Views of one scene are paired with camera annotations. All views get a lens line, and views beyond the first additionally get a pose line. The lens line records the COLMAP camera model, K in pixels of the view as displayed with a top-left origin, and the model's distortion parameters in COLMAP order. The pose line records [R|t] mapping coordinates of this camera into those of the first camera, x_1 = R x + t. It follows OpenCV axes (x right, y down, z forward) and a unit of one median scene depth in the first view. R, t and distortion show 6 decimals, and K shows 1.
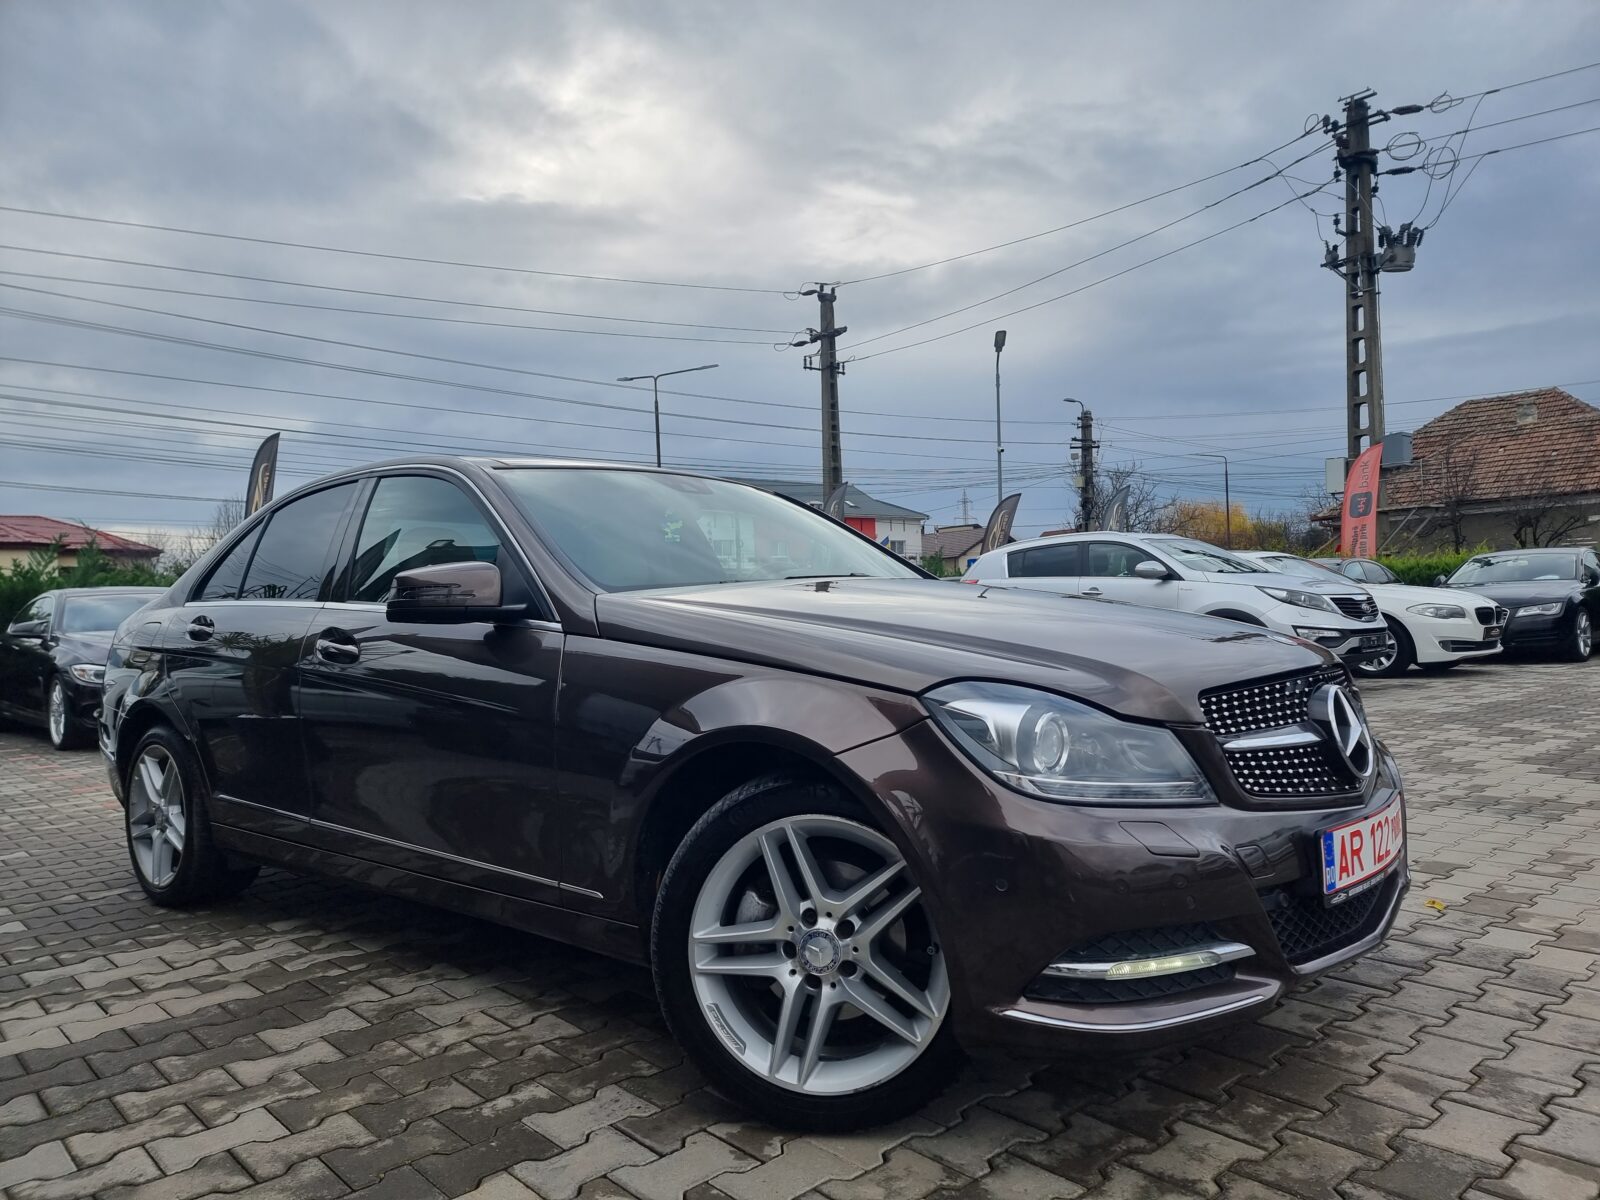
lens RADIAL K [[1113.5, 0, 795.6], [0, 1113.5, 610.7], [0, 0, 1]] dist [0.071901, -0.054707]
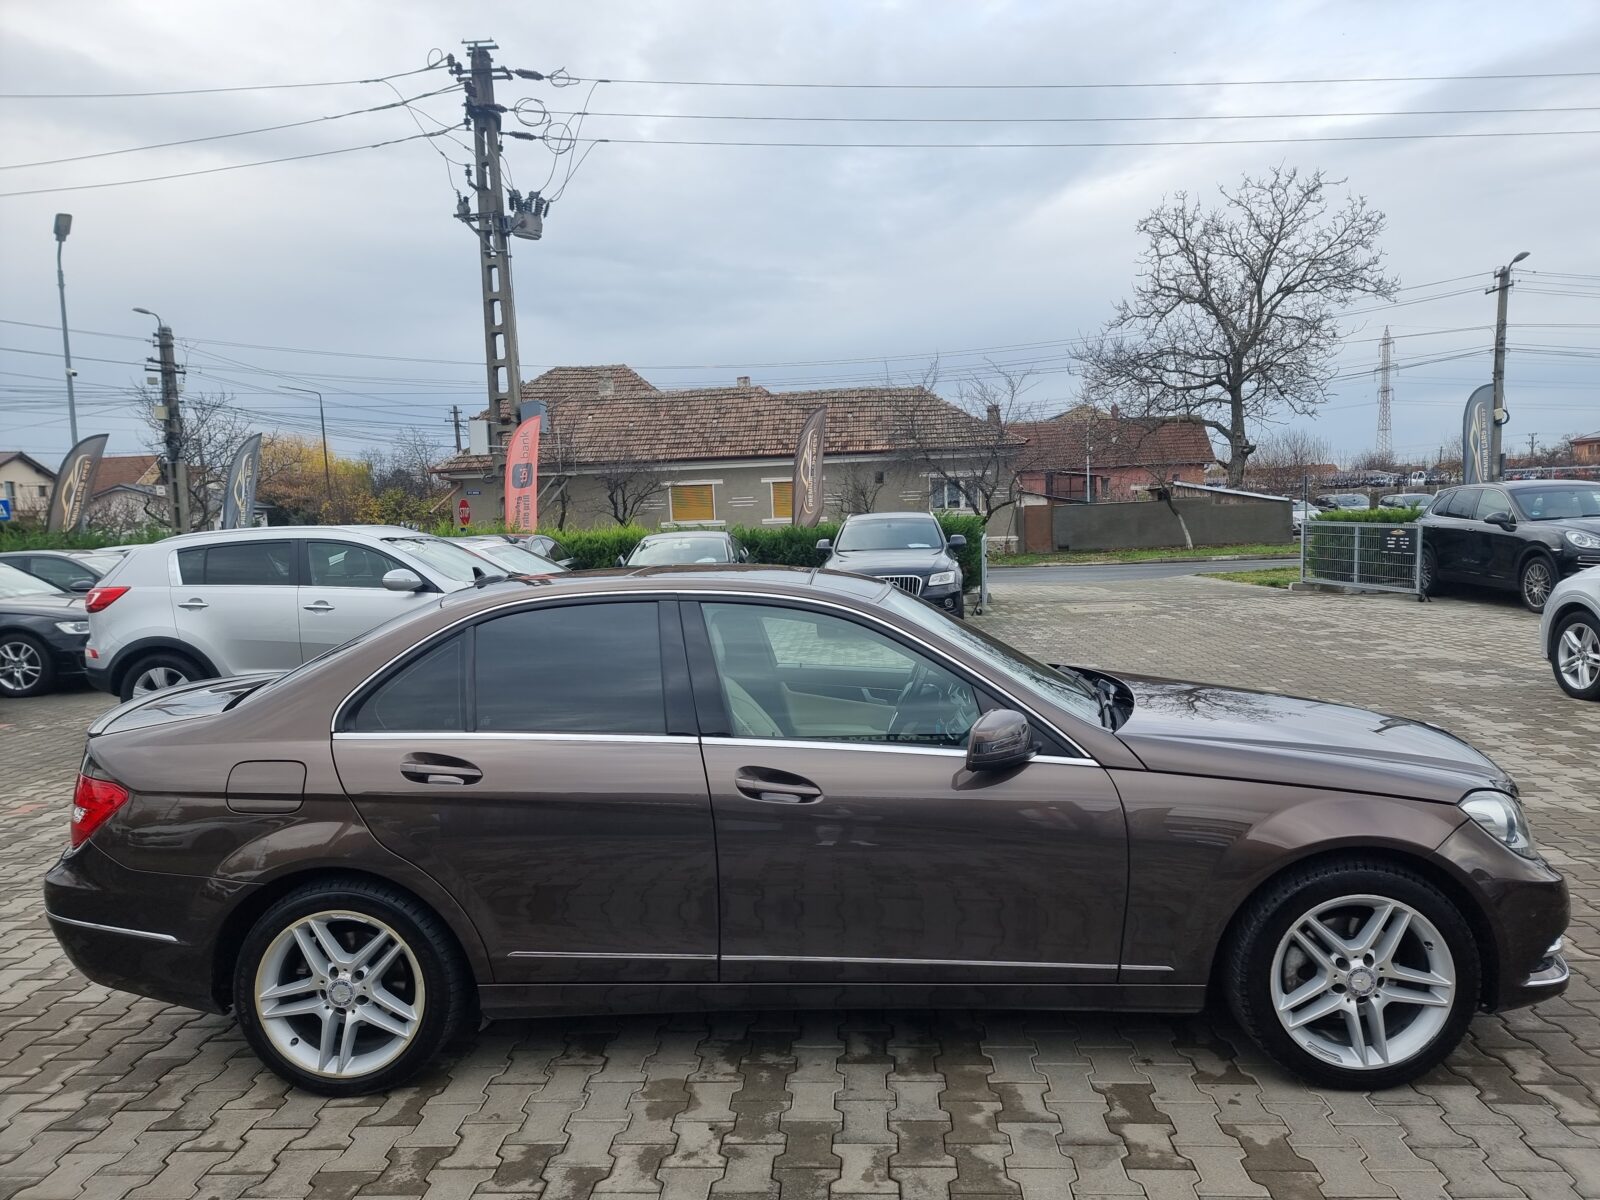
lens RADIAL K [[1113.5, 0, 801.8], [0, 1113.5, 612.0], [0, 0, 1]] dist [0.071901, -0.054707]
pose [[0.701952, -0.054918, 0.710104, -0.027226], [0.009892, 0.997678, 0.067379, -0.031090], [-0.712156, -0.040272, 0.700865, 0.107053]]
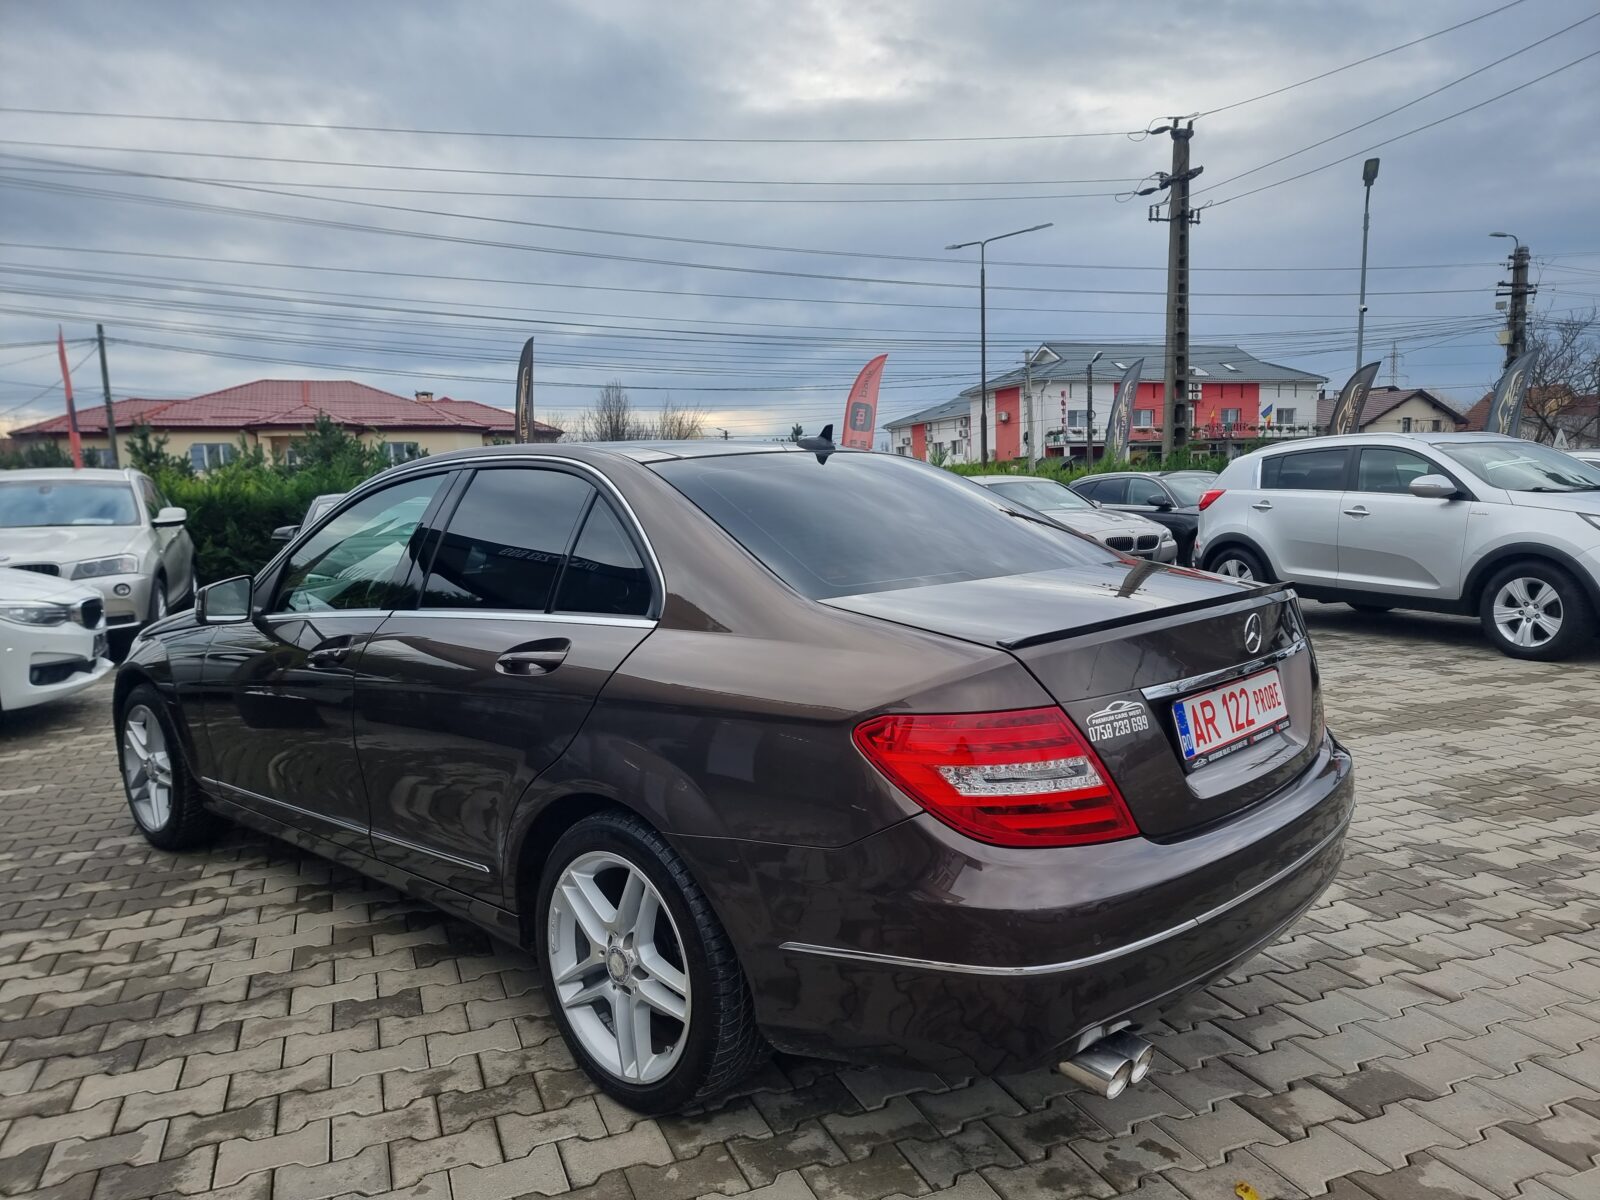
lens RADIAL K [[1113.5, 0, 803.2], [0, 1113.5, 607.4], [0, 0, 1]] dist [0.071901, -0.054707]
pose [[0.944005, 0.042053, -0.327239, 0.079547], [-0.004573, 0.993416, 0.114471, -0.019495], [0.329898, -0.106565, 0.937982, 0.056739]]
